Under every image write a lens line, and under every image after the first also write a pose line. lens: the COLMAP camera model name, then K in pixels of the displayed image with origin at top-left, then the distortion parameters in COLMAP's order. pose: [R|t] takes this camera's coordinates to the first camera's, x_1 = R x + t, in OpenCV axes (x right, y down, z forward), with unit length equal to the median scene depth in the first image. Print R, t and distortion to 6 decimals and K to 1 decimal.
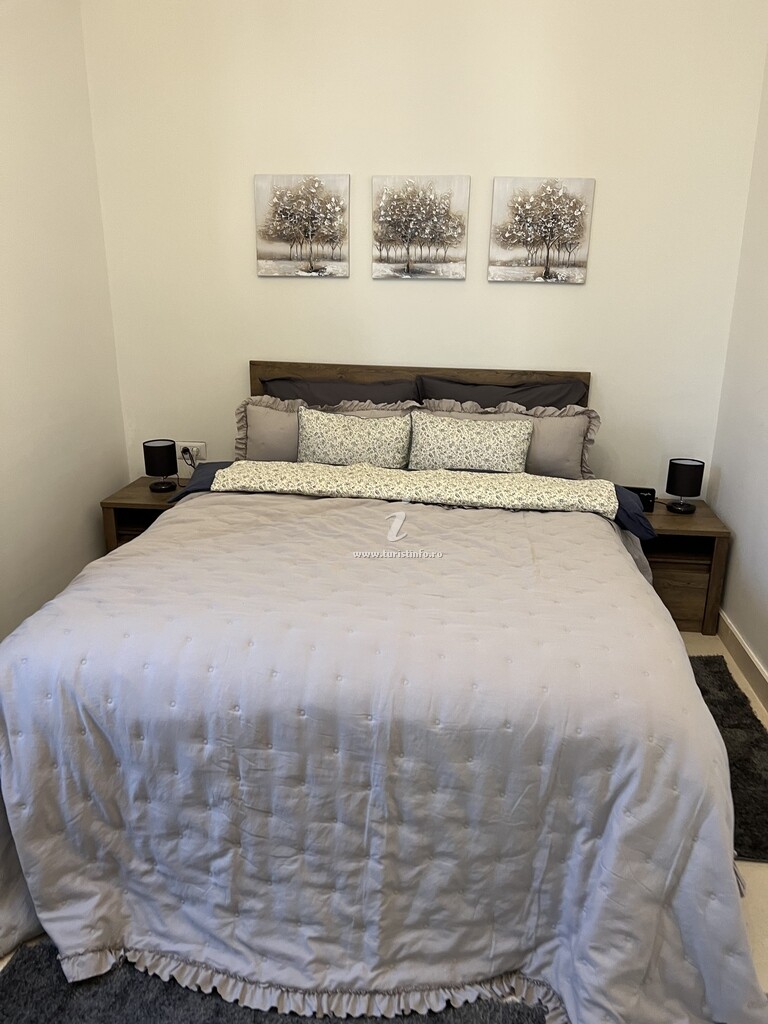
lens RADIAL K [[776.7, 0, 398.0], [0, 776.7, 522.6], [0, 0, 1]] dist [0.040495, -0.044260]
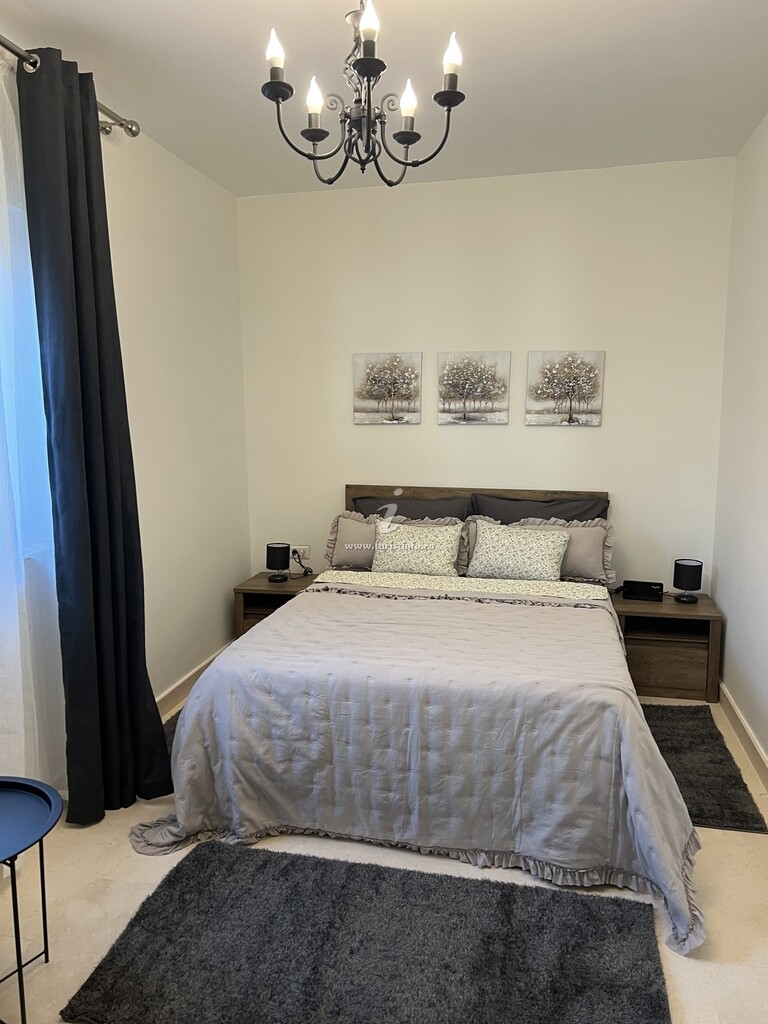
lens RADIAL K [[776.7, 0, 375.2], [0, 776.7, 521.2], [0, 0, 1]] dist [0.040495, -0.044260]
pose [[0.992316, 0.000777, -0.123723, 0.031950], [-0.020628, 0.987023, -0.159250, 0.083828], [0.121994, 0.160578, 0.979455, -0.371959]]
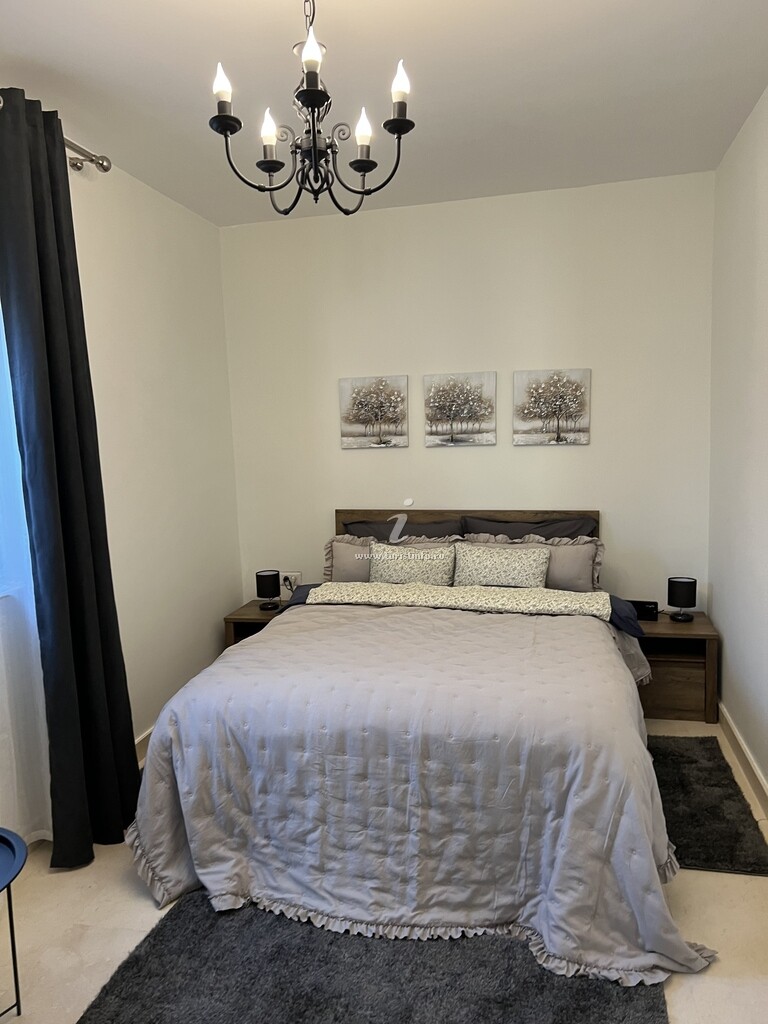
lens RADIAL K [[776.7, 0, 375.6], [0, 776.7, 522.1], [0, 0, 1]] dist [0.040495, -0.044260]
pose [[0.990435, -0.029502, -0.134789, 0.071930], [0.004476, 0.983230, -0.182315, 0.069393], [0.137908, 0.179967, 0.973958, -0.354183]]
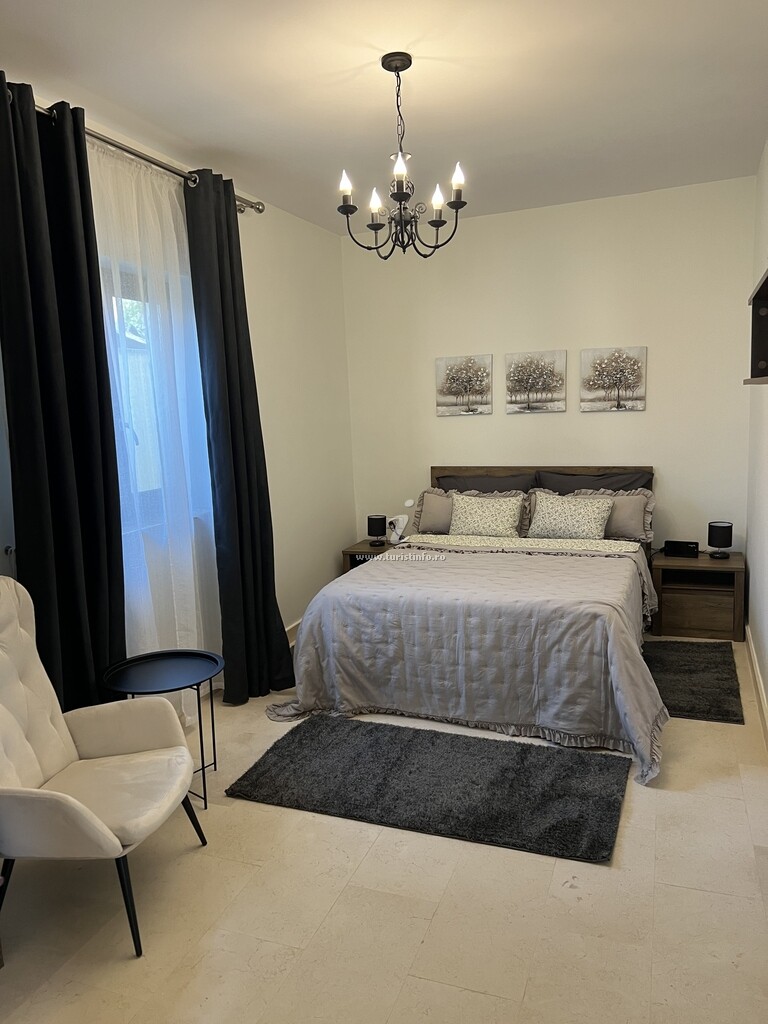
lens RADIAL K [[776.7, 0, 365.4], [0, 776.7, 524.1], [0, 0, 1]] dist [0.040495, -0.044260]
pose [[0.956276, -0.009181, -0.292321, 0.196501], [-0.033578, 0.989451, -0.140922, 0.188208], [0.290531, 0.144576, 0.945880, -0.722403]]
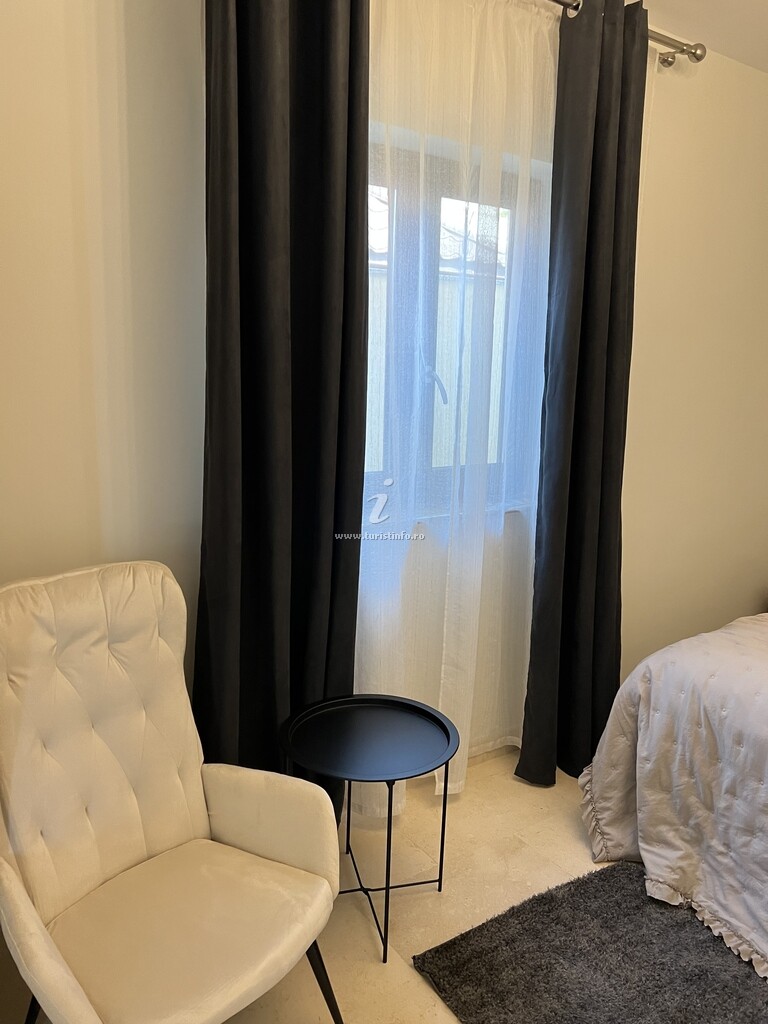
lens RADIAL K [[776.7, 0, 369.3], [0, 776.7, 512.5], [0, 0, 1]] dist [0.040495, -0.044260]
pose [[0.624227, 0.146651, -0.767355, 0.142628], [-0.248422, 0.968503, -0.016993, 0.045107], [0.740693, 0.201235, 0.640997, -0.234334]]
